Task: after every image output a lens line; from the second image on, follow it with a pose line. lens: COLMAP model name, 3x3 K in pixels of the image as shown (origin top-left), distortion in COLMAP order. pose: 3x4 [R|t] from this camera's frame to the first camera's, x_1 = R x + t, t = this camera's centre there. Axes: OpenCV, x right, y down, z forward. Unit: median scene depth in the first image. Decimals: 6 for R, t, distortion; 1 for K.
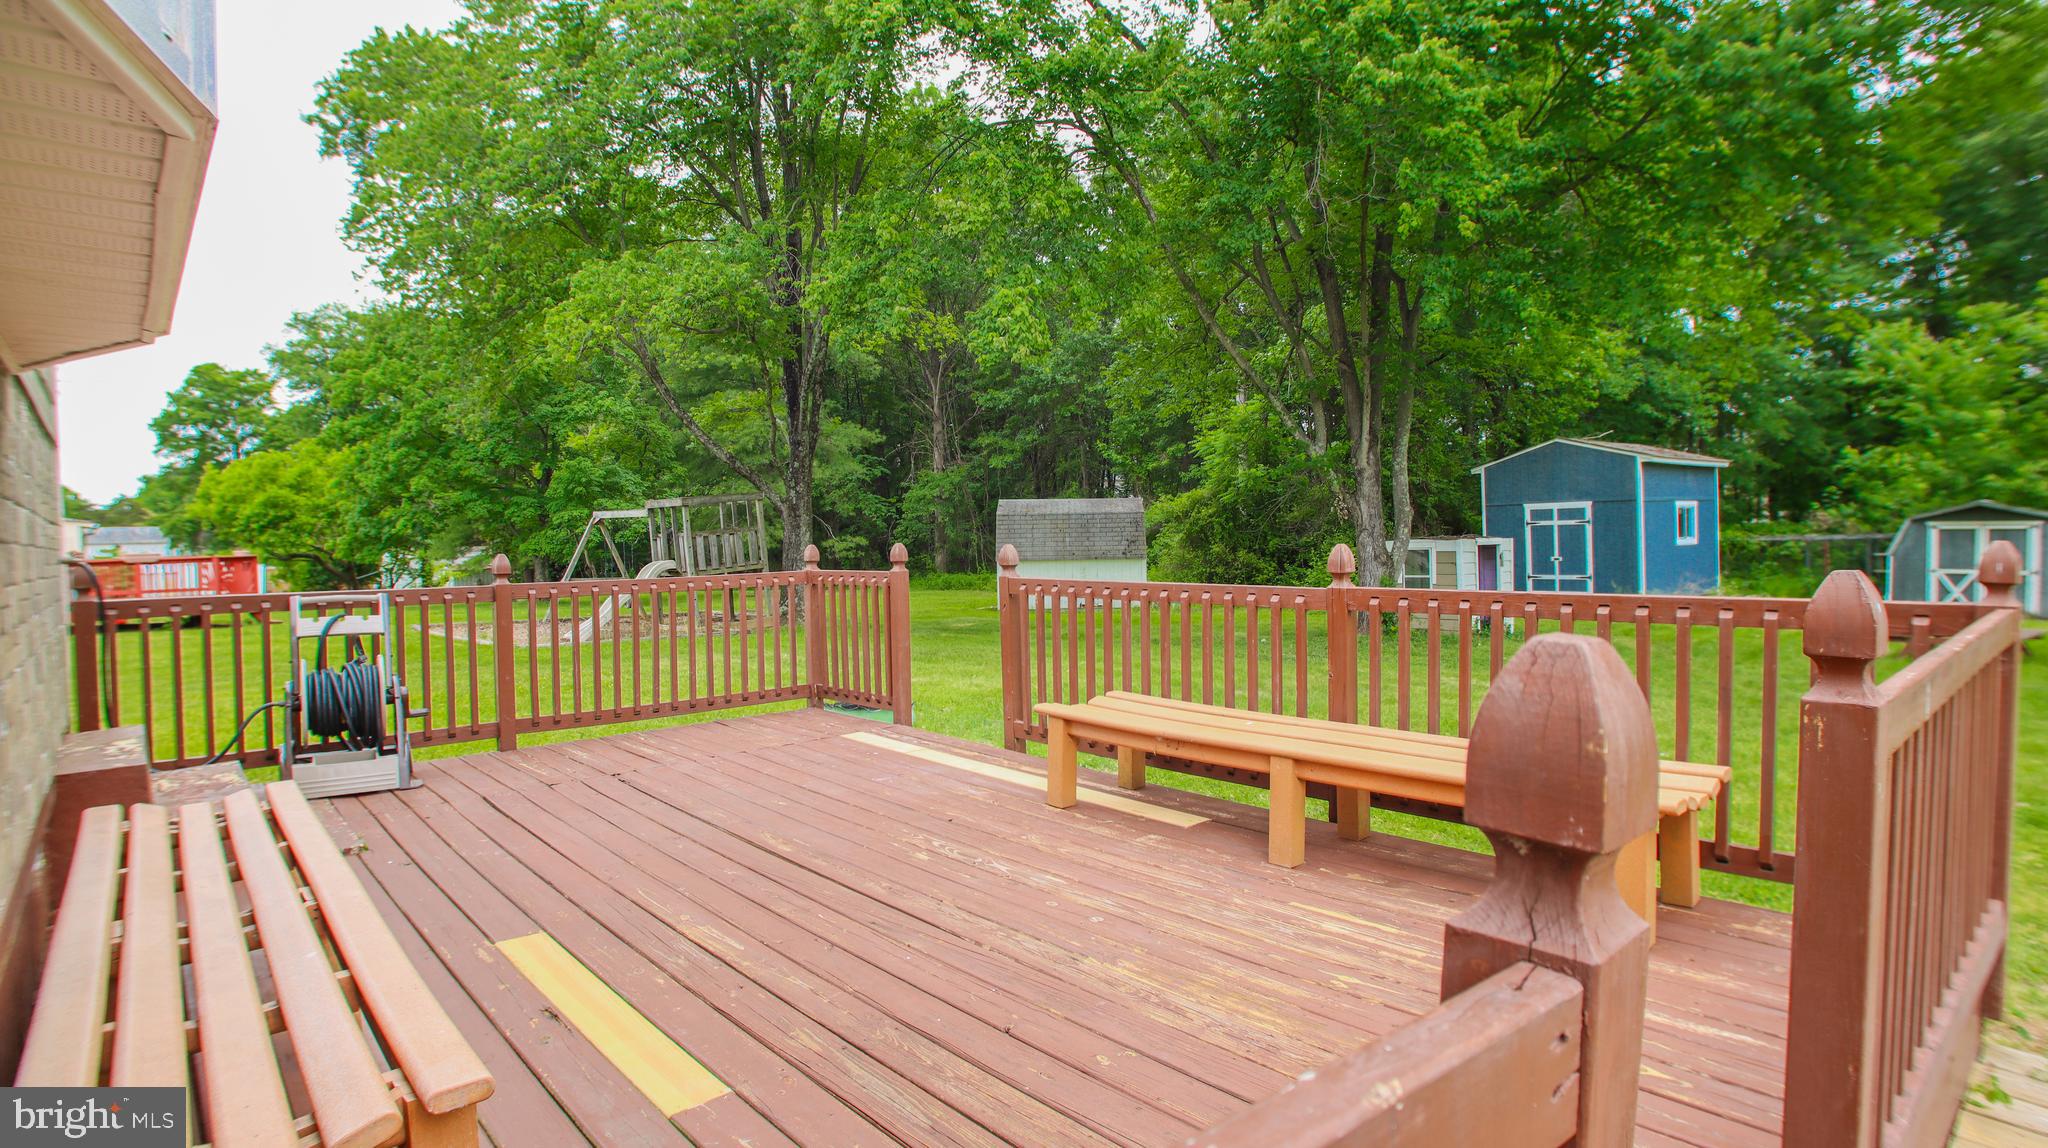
lens RADIAL K [[1089.0, 0, 1039.2], [0, 1089.0, 560.3], [0, 0, 1]] dist [-0.058959, 0.003166]
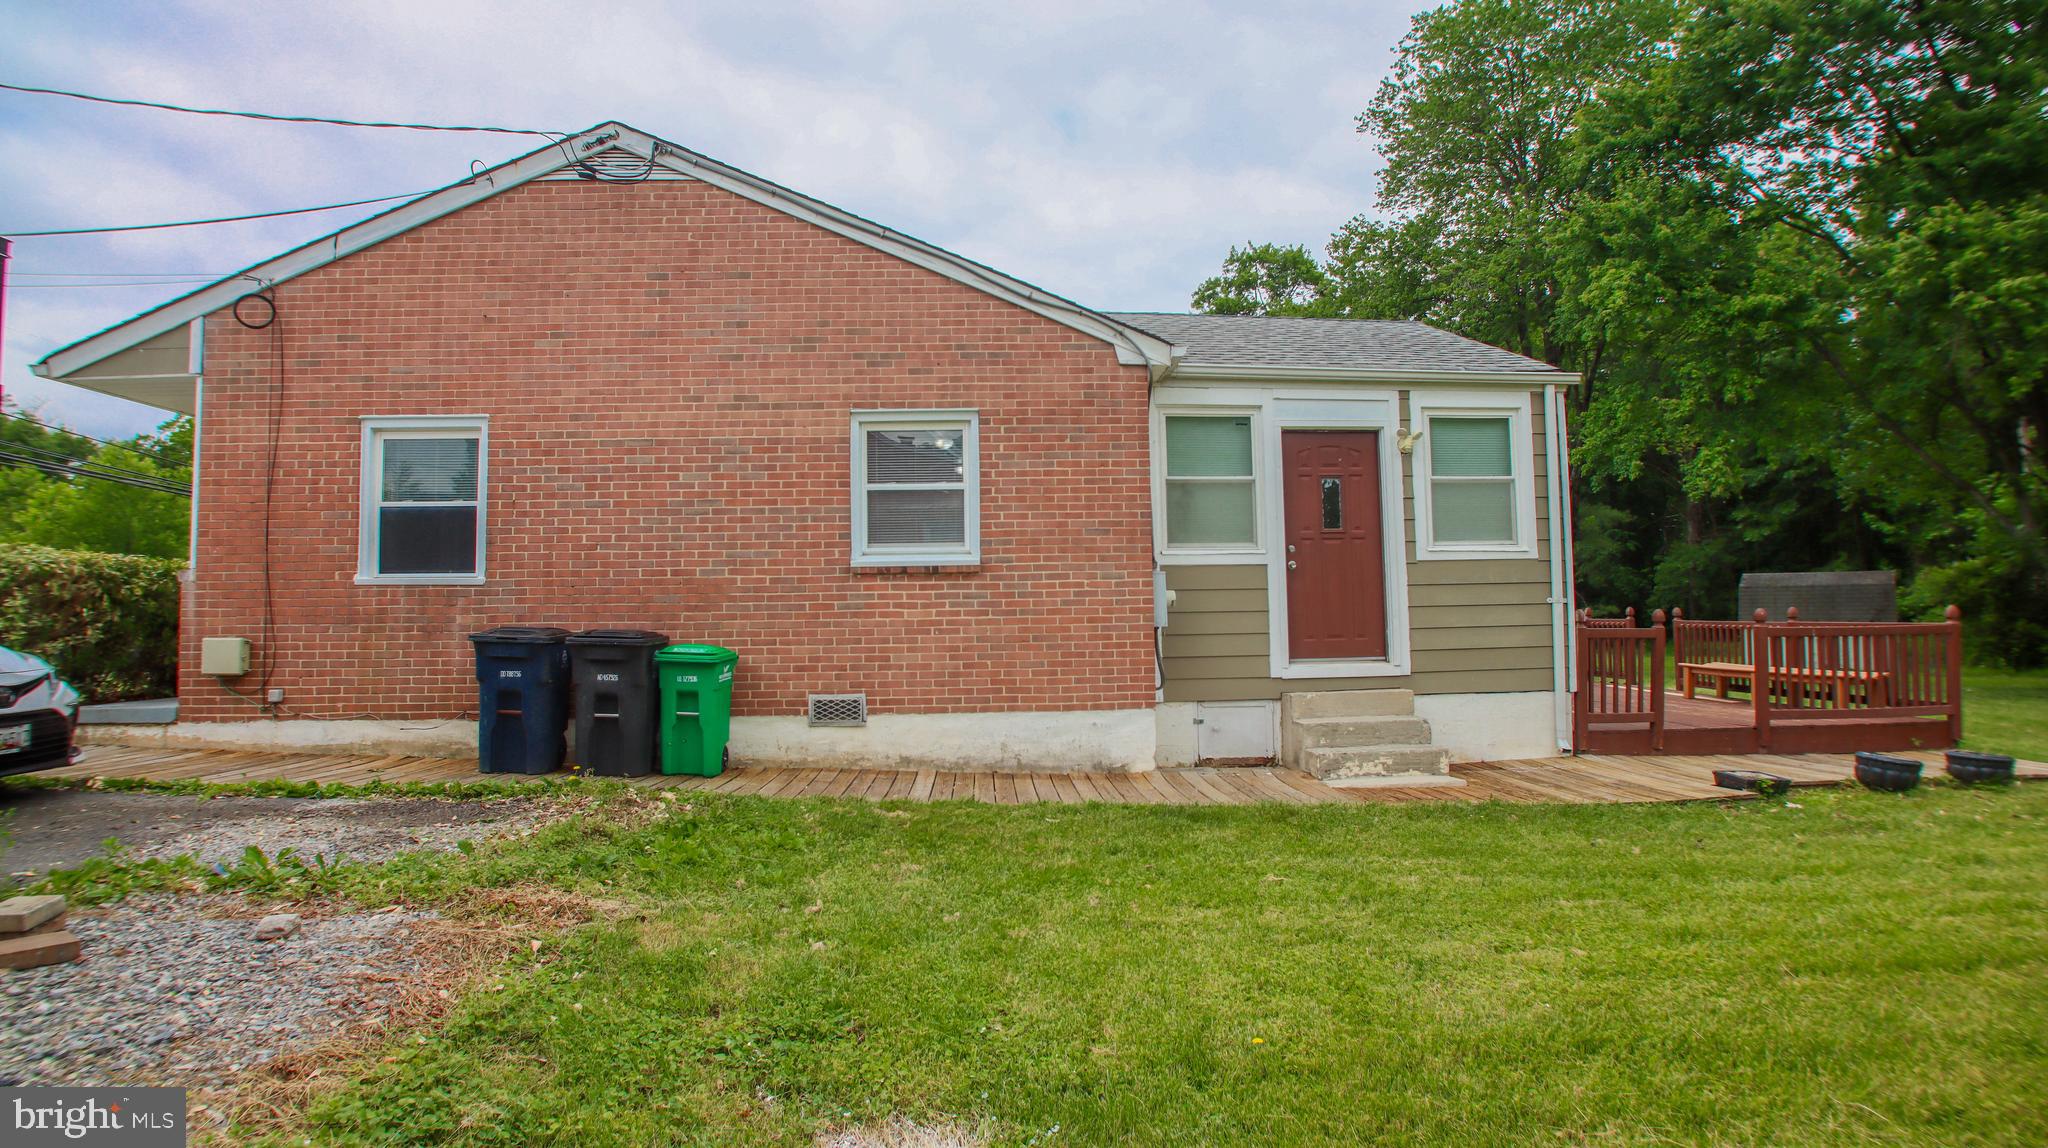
lens RADIAL K [[1089.0, 0, 1022.6], [0, 1089.0, 558.1], [0, 0, 1]] dist [-0.058959, 0.003166]
pose [[0.786113, -0.019770, -0.617767, 0.642498], [-0.020903, 0.998066, -0.058540, 0.098315], [0.617729, 0.058932, 0.784179, -3.864008]]
